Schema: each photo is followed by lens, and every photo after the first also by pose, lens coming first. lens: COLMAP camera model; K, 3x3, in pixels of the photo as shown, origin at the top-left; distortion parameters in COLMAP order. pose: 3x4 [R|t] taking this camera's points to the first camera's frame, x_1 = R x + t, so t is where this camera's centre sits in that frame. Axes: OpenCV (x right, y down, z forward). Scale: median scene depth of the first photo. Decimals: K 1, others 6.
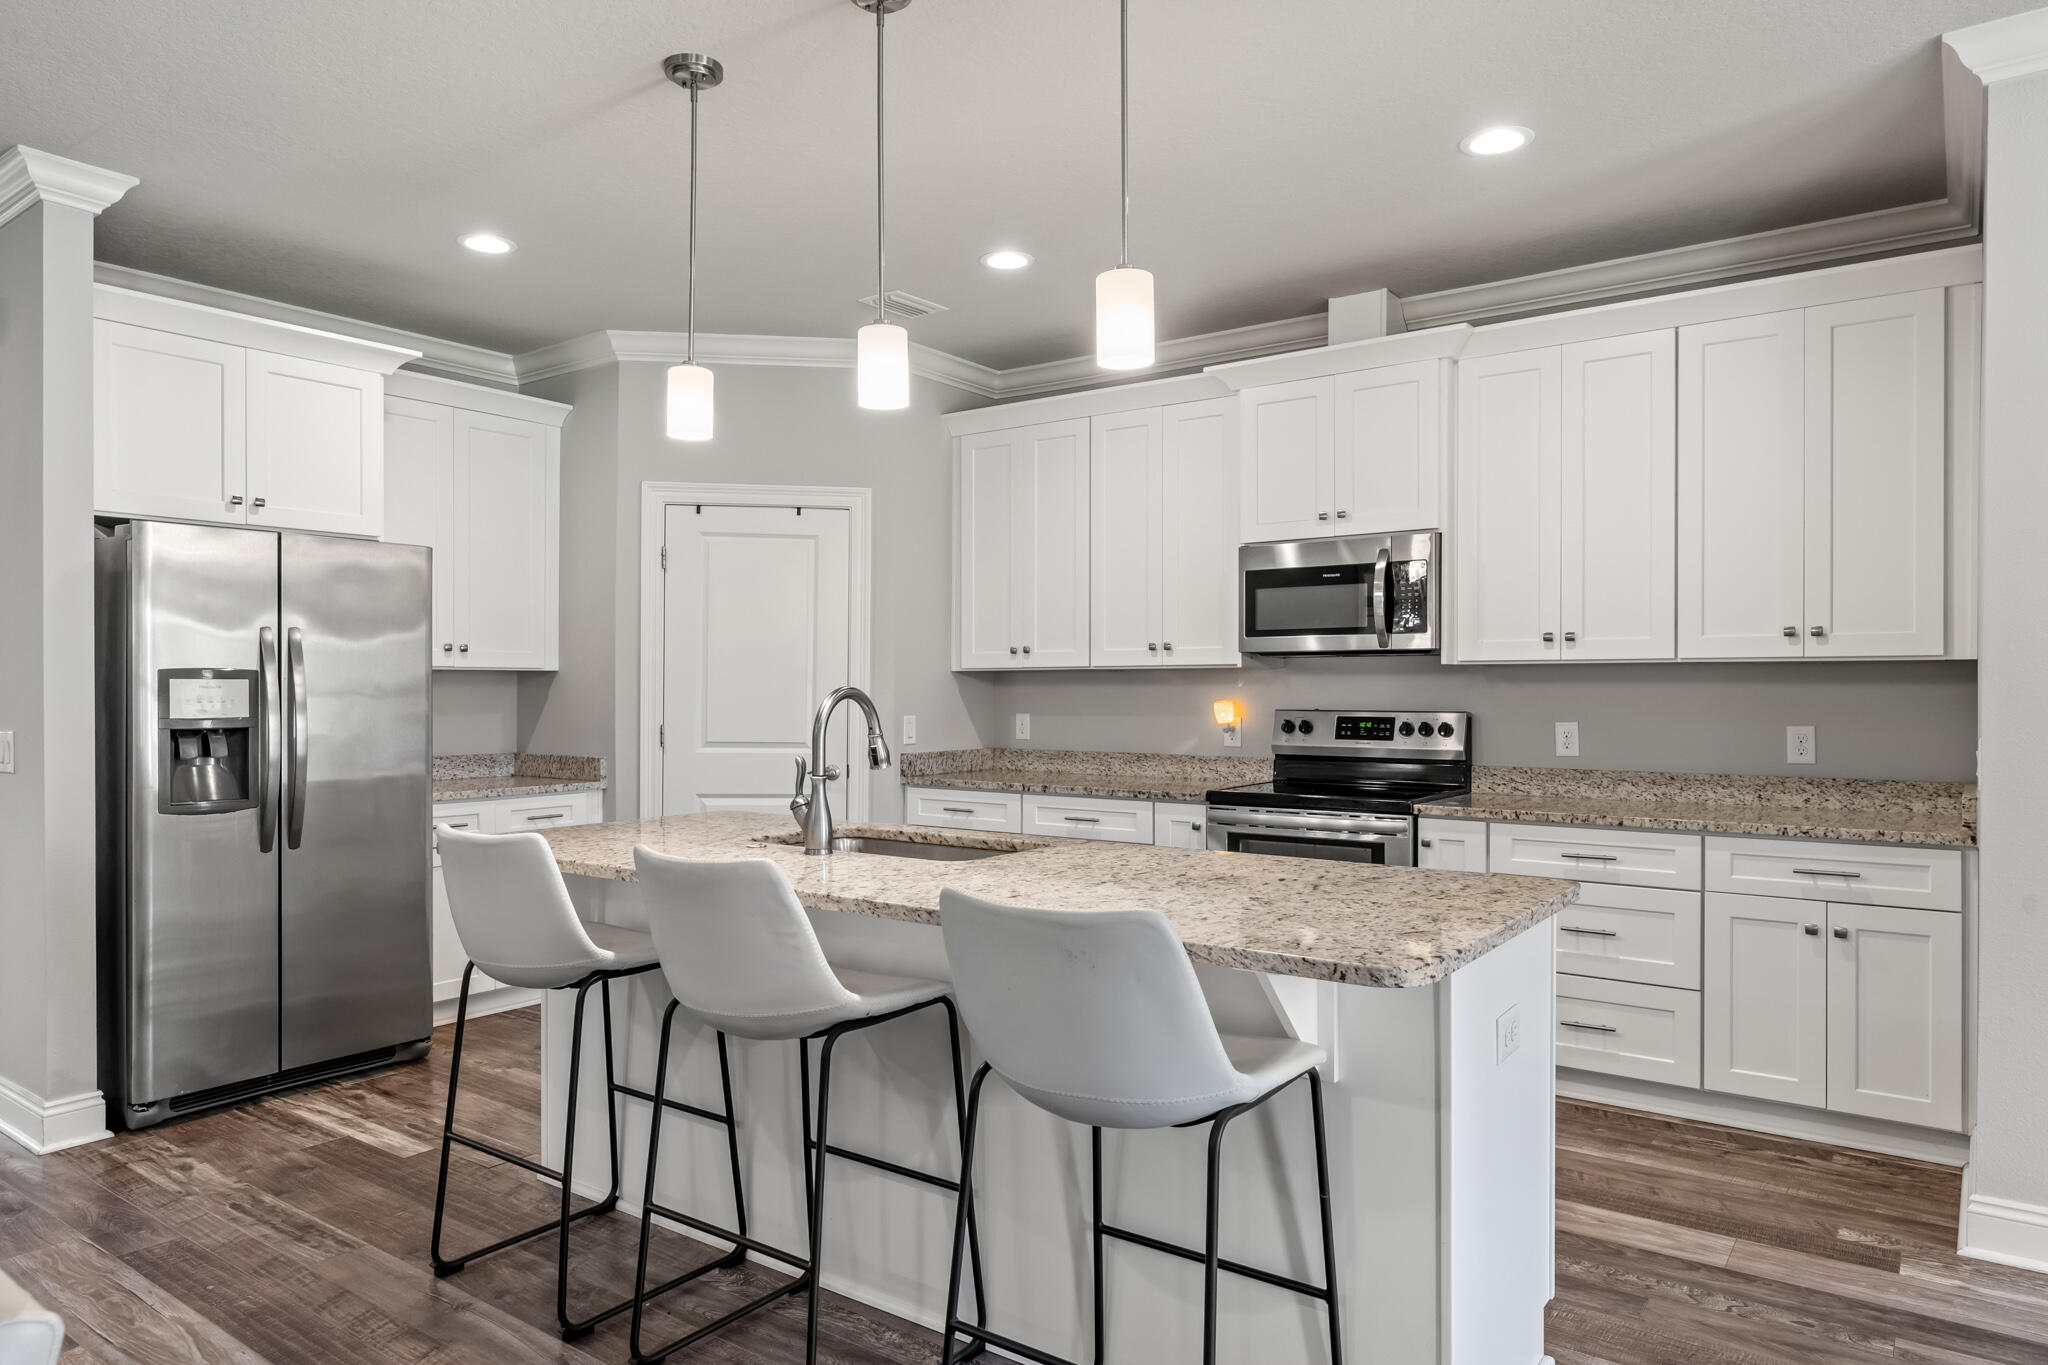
lens RADIAL K [[1274.0, 0, 1024.0], [0, 1274.0, 682.5], [0, 0, 1]] dist [-0.000287, -0.001756]
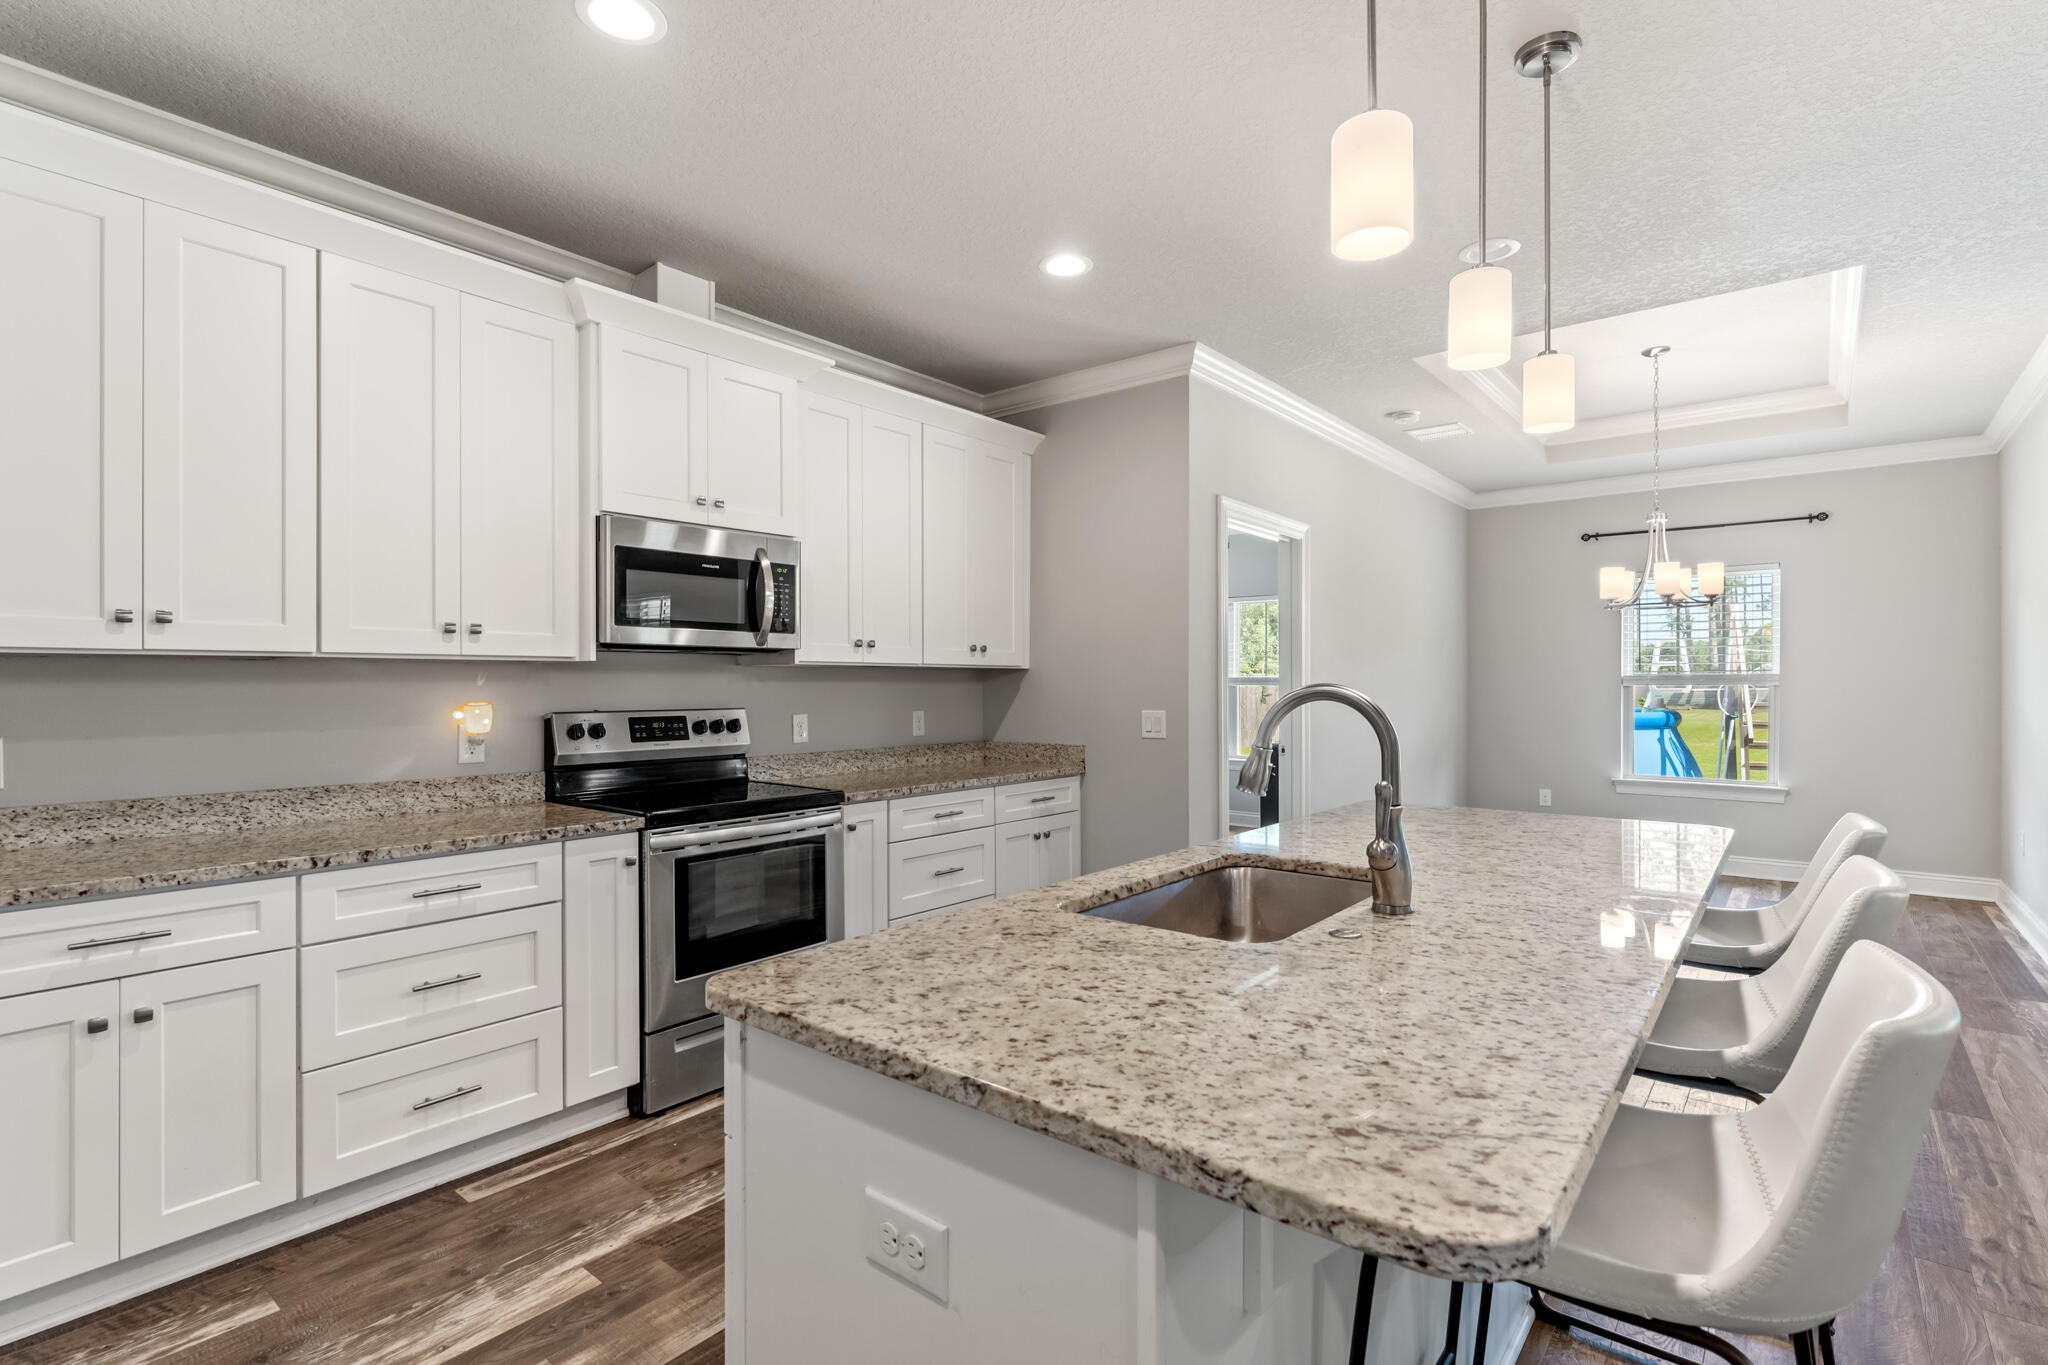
lens RADIAL K [[973.5, 0, 1007.3], [0, 973.5, 683.8], [0, 0, 1]] dist [-0.000064, 0.000043]
pose [[0.058588, -0.000466, 0.998282, -0.456774], [-0.003494, 0.999994, 0.000672, 0.001229], [-0.998276, -0.003527, 0.058586, 0.727378]]
